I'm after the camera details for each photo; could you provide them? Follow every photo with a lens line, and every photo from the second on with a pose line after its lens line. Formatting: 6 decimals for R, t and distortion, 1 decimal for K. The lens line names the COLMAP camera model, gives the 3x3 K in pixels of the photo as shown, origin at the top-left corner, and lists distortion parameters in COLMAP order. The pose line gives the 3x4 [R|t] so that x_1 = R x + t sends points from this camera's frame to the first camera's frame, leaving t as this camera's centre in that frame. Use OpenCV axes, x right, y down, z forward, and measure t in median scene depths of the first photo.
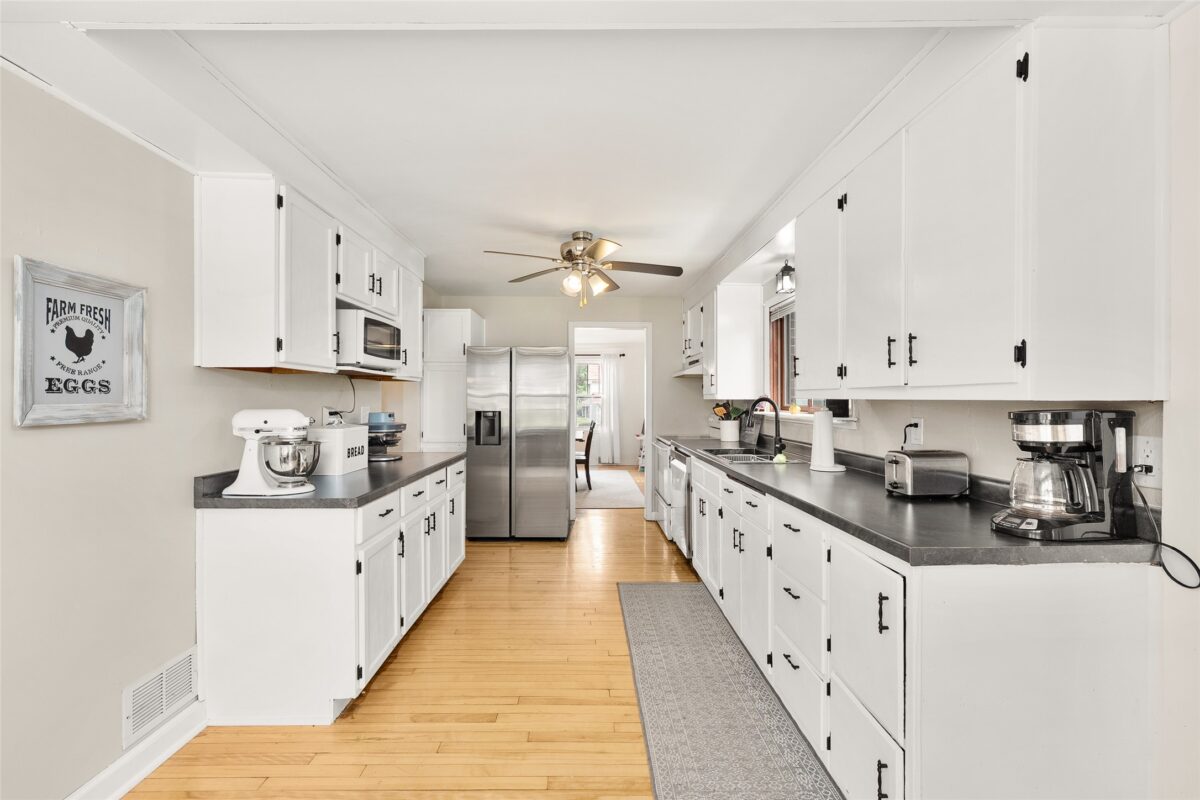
lens RADIAL K [[489.9, 0, 602.2], [0, 489.9, 402.3], [0, 0, 1]] dist [0.000358, -0.001508]
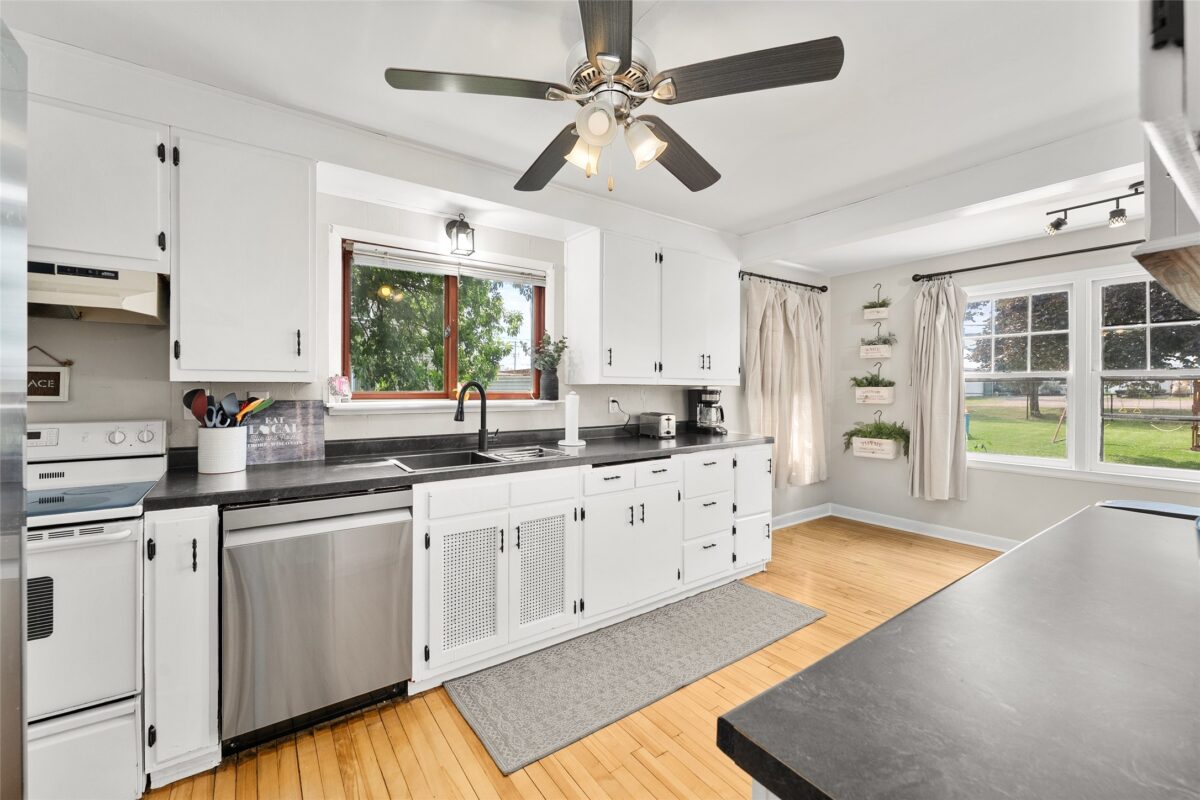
lens RADIAL K [[489.9, 0, 593.9], [0, 489.9, 389.5], [0, 0, 1]] dist [0.000358, -0.001508]
pose [[-0.551645, -0.005577, 0.834061, -0.631166], [0.001290, 0.999971, 0.007539, -0.004284], [-0.834078, 0.005235, -0.551621, 1.845556]]
